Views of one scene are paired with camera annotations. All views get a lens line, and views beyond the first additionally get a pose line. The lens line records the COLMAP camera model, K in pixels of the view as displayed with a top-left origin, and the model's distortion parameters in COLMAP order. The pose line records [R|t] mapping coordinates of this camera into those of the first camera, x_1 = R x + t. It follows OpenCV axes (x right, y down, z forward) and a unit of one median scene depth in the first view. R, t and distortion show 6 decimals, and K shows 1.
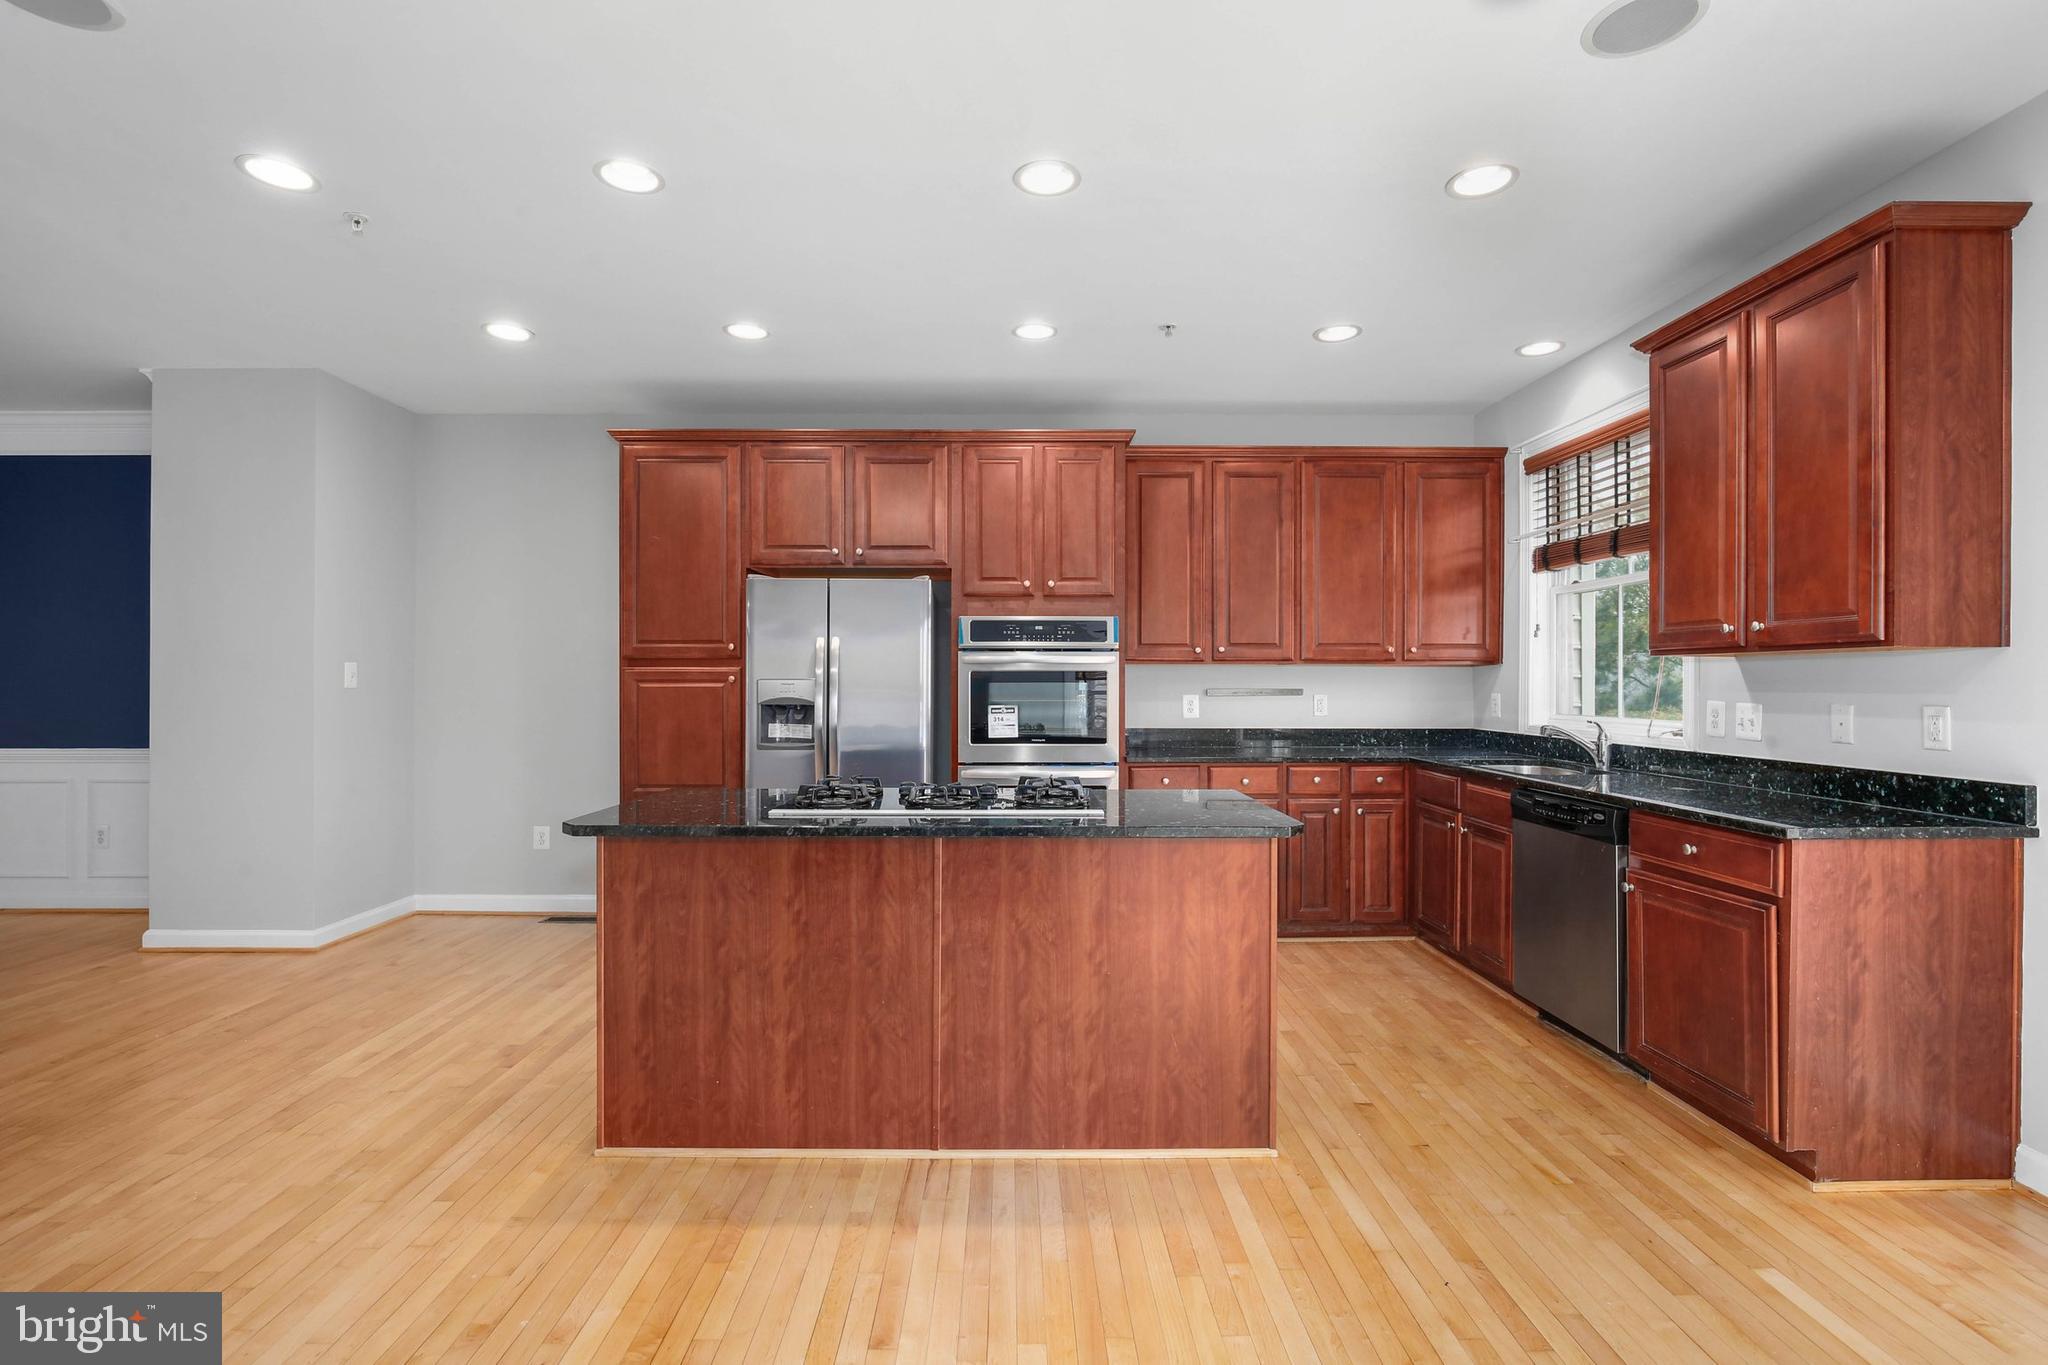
lens RADIAL K [[942.8, 0, 1017.2], [0, 942.8, 681.3], [0, 0, 1]] dist [-0.027269, 0.005081]
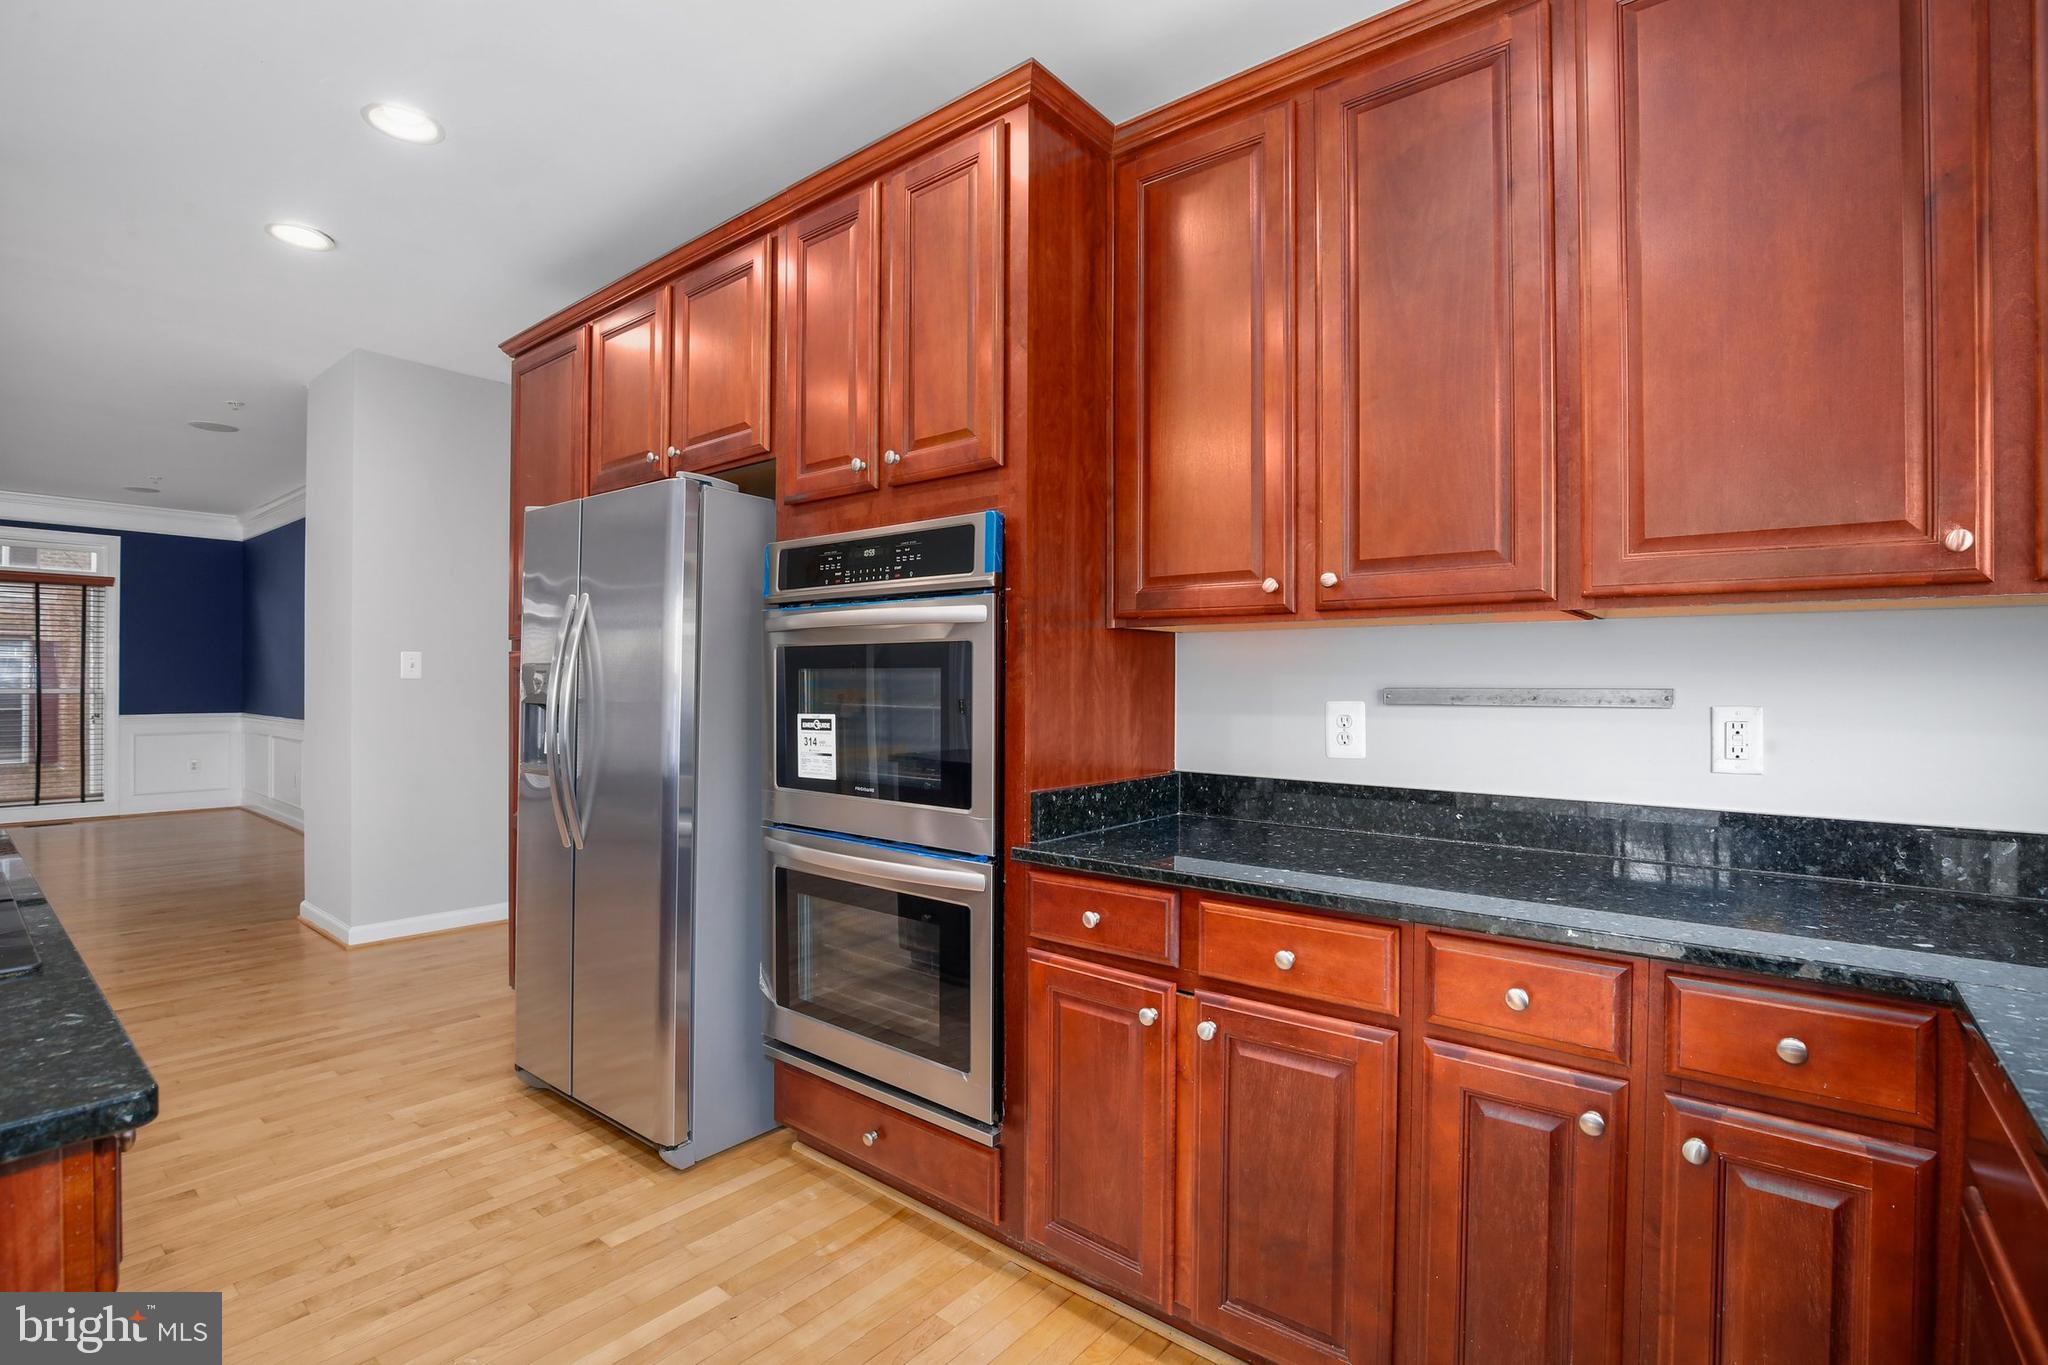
lens RADIAL K [[942.8, 0, 1020.2], [0, 942.8, 684.7], [0, 0, 1]] dist [-0.027269, 0.005081]
pose [[0.767874, 0.005308, -0.640580, 0.396790], [-0.007492, 0.999972, -0.000695, 0.009801], [0.640558, 0.005333, 0.767892, 0.699842]]
